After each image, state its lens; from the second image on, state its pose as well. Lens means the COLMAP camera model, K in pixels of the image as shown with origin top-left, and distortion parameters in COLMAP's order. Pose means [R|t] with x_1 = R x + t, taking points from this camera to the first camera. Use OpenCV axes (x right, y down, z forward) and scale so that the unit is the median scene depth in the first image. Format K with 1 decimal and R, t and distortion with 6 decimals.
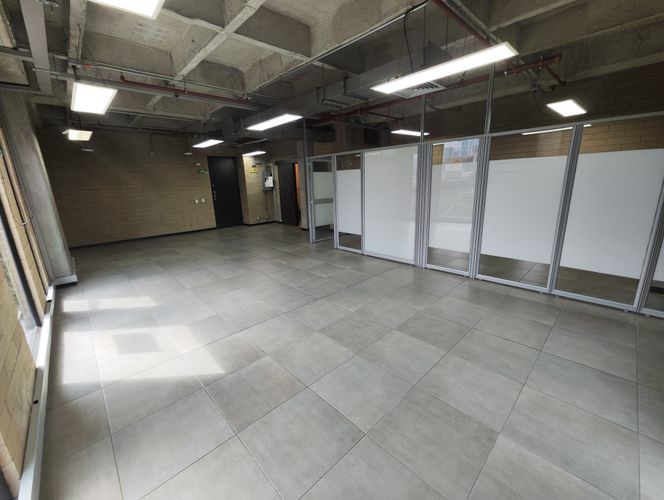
lens RADIAL K [[276.2, 0, 320.1], [0, 276.2, 250.1], [0, 0, 1]] dist [0.000765, -0.000094]
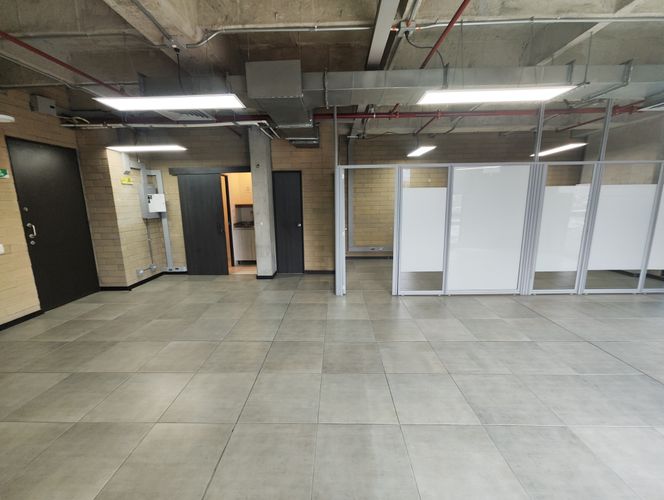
lens RADIAL K [[276.2, 0, 330.9], [0, 276.2, 252.9], [0, 0, 1]] dist [0.000765, -0.000094]
pose [[0.688184, -0.107543, 0.717521, -0.493976], [0.168197, 0.985660, -0.013588, -0.117510], [-0.705771, 0.130036, 0.696404, 0.536679]]
